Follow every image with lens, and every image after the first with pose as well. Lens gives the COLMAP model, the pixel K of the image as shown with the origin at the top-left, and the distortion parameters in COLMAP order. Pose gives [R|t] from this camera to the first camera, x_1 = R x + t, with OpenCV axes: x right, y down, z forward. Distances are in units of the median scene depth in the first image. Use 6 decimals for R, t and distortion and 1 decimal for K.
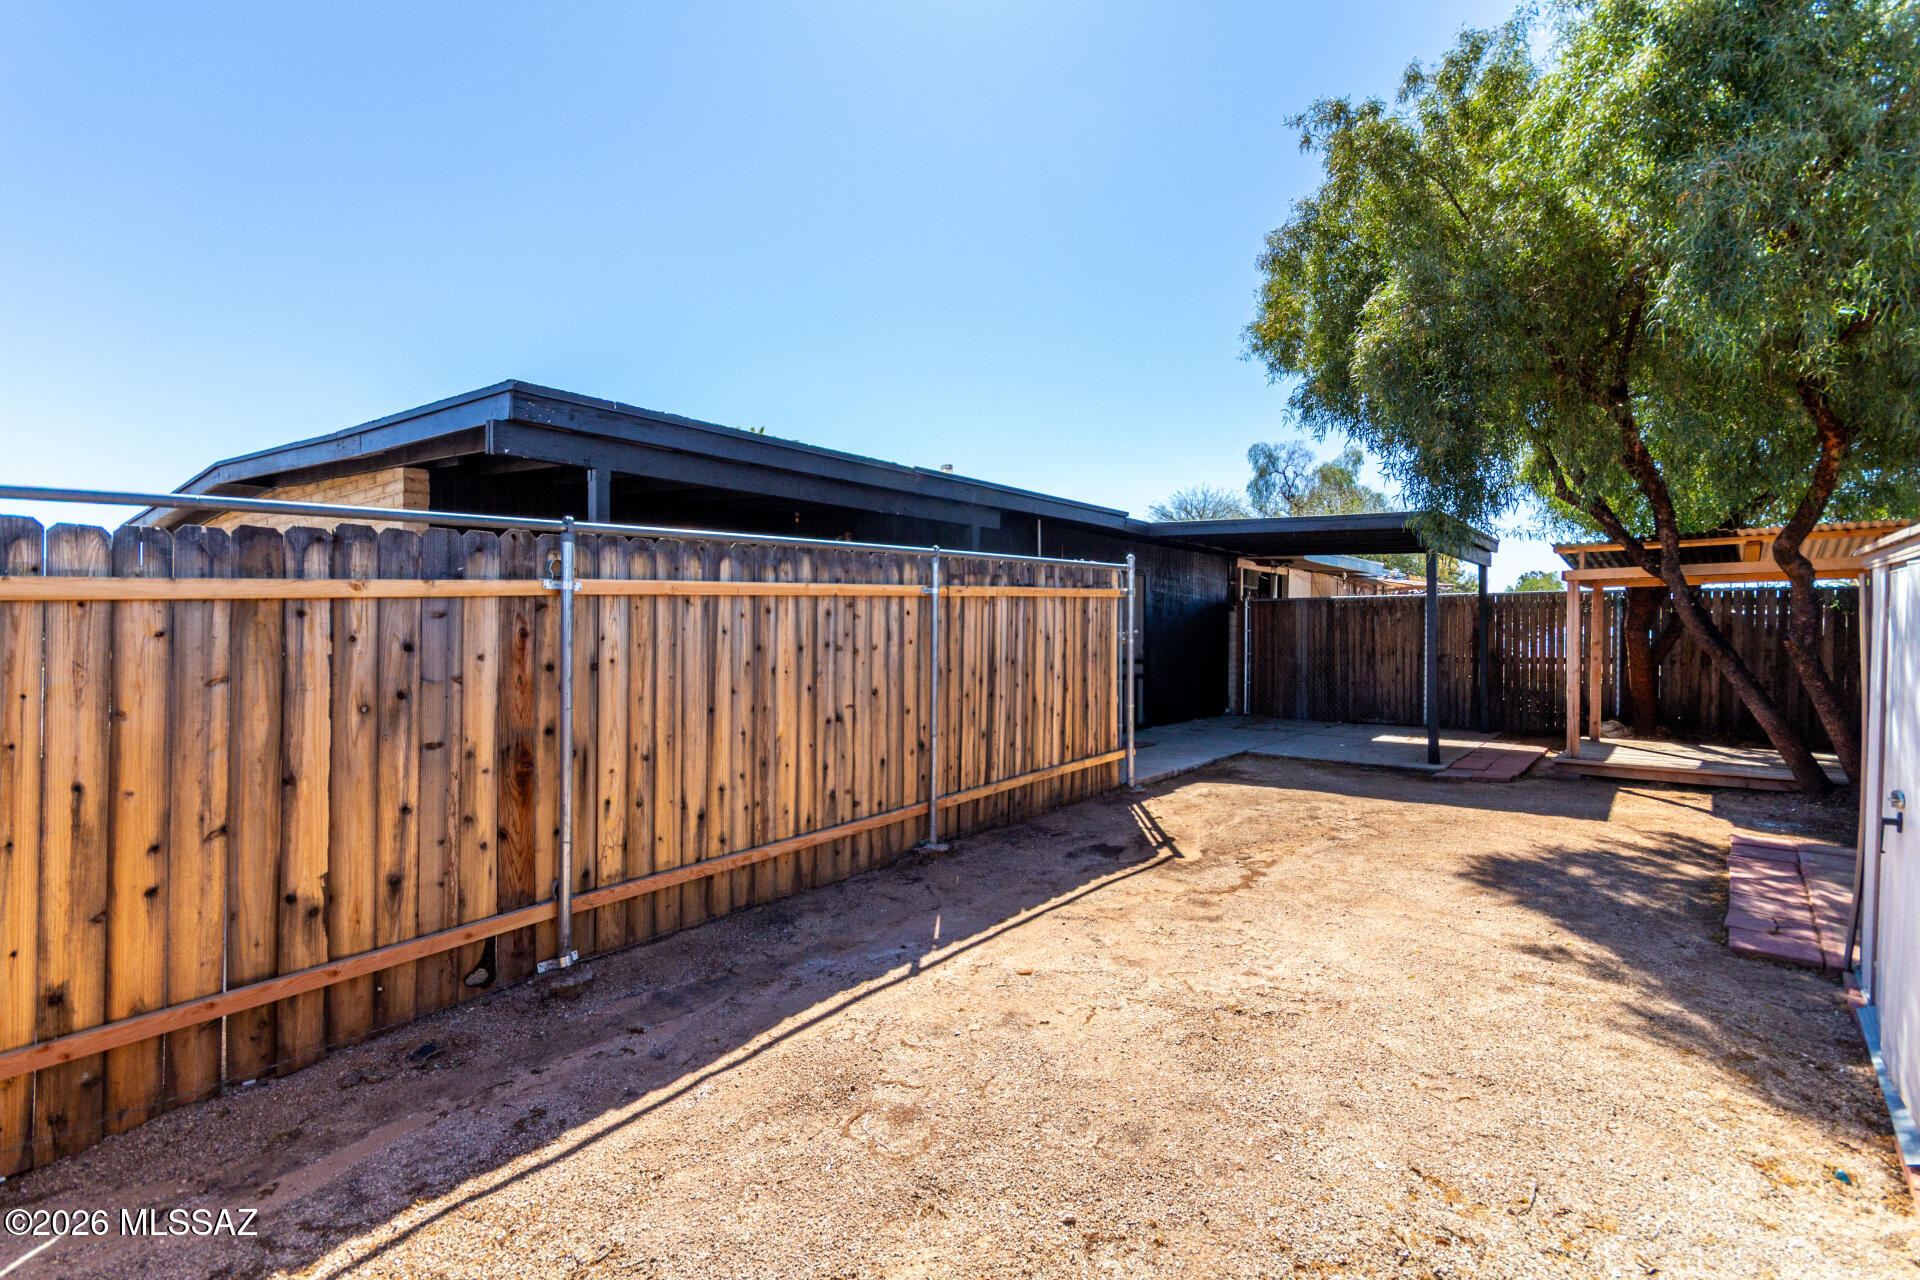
lens RADIAL K [[868.4, 0, 960.0], [0, 868.4, 640.0], [0, 0, 1]] dist [0.010878, -0.000591]
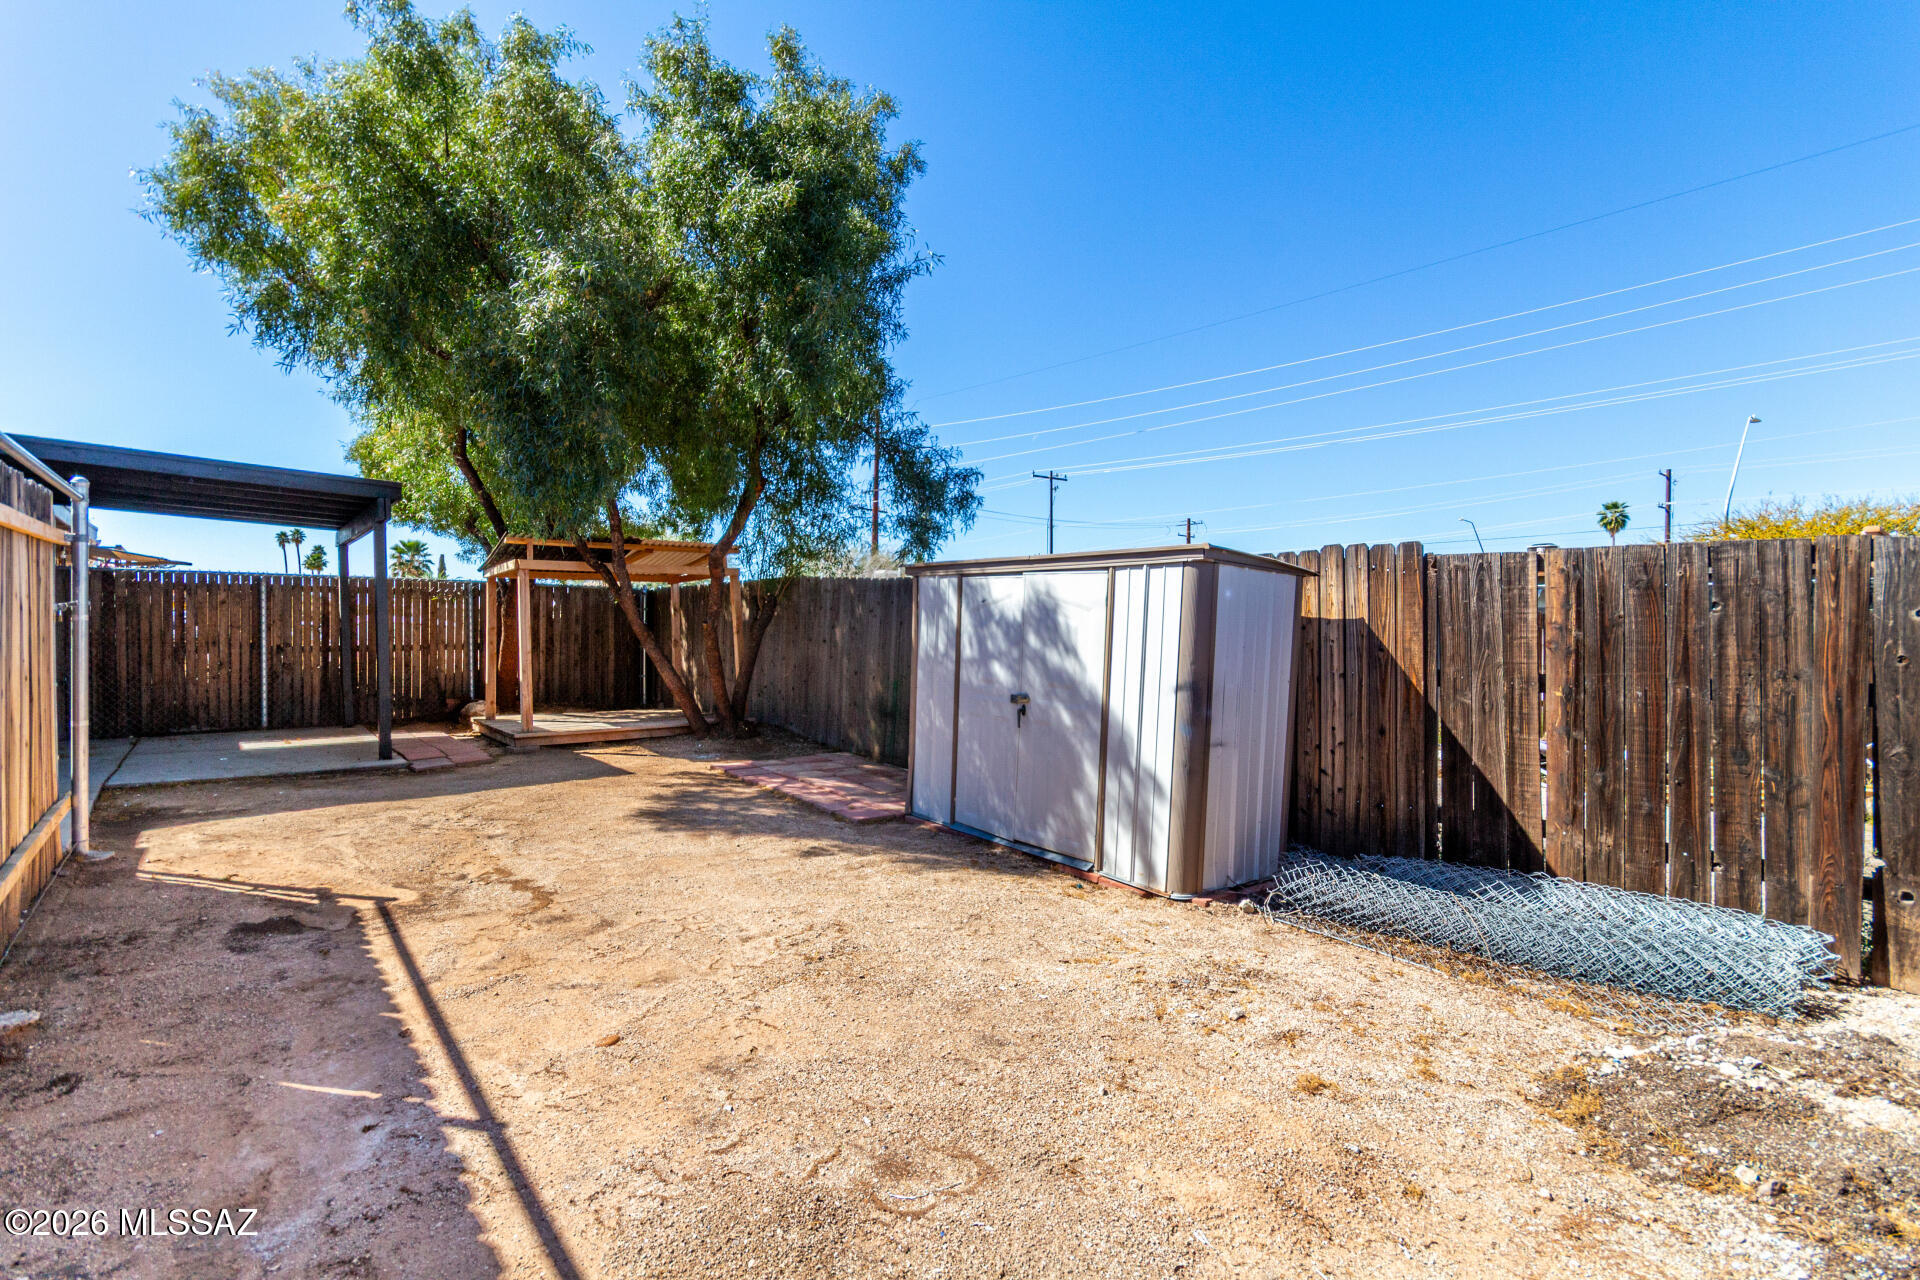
lens RADIAL K [[888.9, 0, 960.0], [0, 888.9, 640.0], [0, 0, 1]] dist [0.001564, 0.000240]
pose [[0.196086, -0.008237, 0.980552, -0.564430], [0.003662, 0.999964, 0.007668, 0.026238], [-0.980580, 0.002087, 0.196109, 0.499780]]
